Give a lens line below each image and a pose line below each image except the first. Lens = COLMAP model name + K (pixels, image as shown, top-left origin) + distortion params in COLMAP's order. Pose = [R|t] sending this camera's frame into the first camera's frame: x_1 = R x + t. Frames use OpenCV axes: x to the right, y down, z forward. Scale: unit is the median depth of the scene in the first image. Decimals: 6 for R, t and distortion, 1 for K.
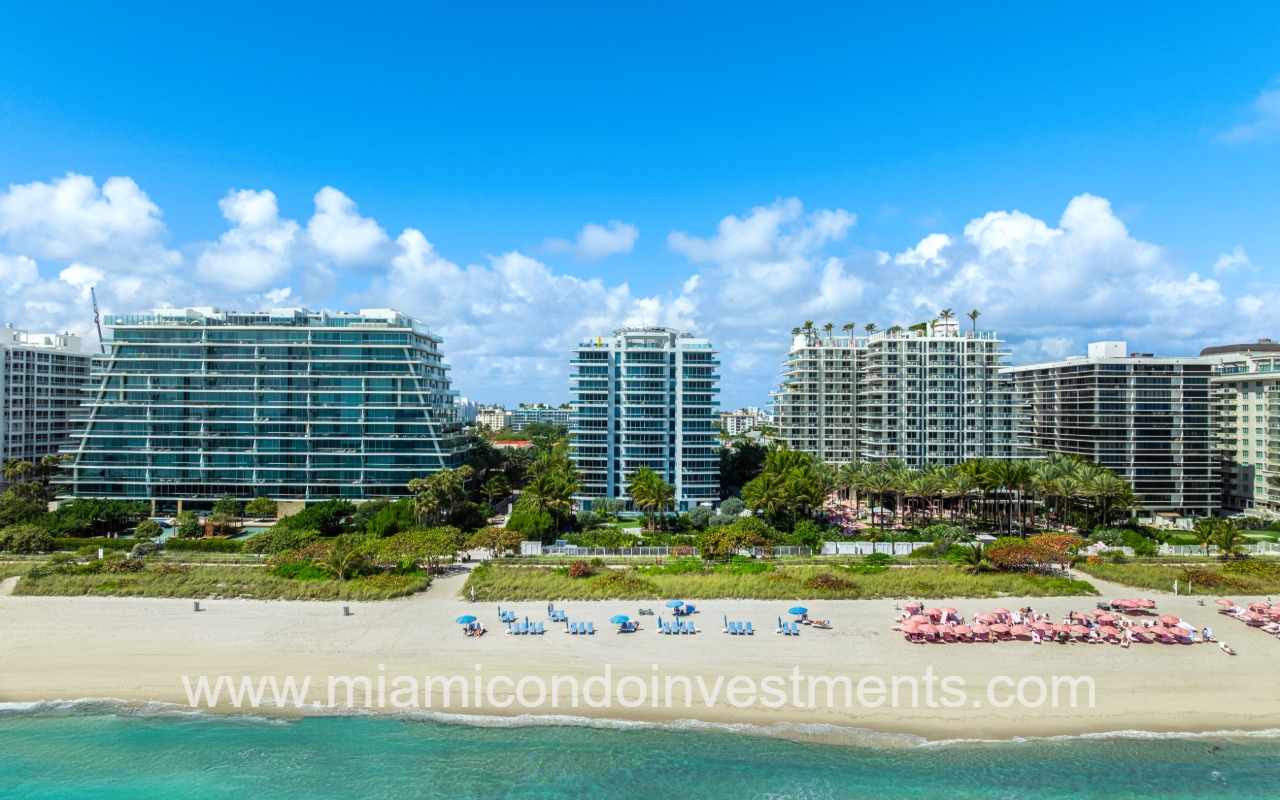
lens RADIAL K [[911.8, 0, 641.2], [0, 911.8, 370.9], [0, 0, 1]] dist [-0.001040, -0.055036]
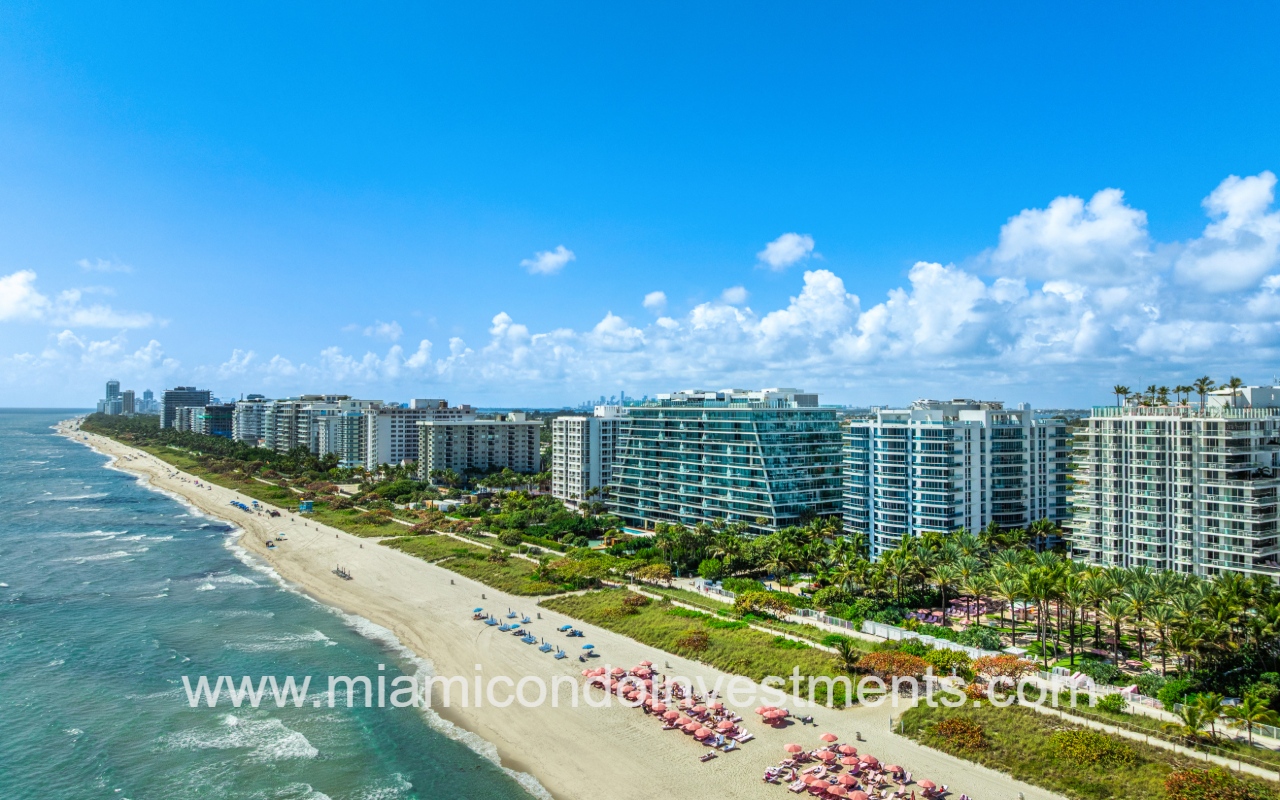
lens RADIAL K [[911.8, 0, 641.2], [0, 911.8, 370.9], [0, 0, 1]] dist [-0.001040, -0.055036]
pose [[0.535022, -0.039581, -0.843910, 0.781656], [0.032360, 0.999129, -0.026345, -0.071689], [0.844218, -0.013213, 0.535837, 0.154011]]
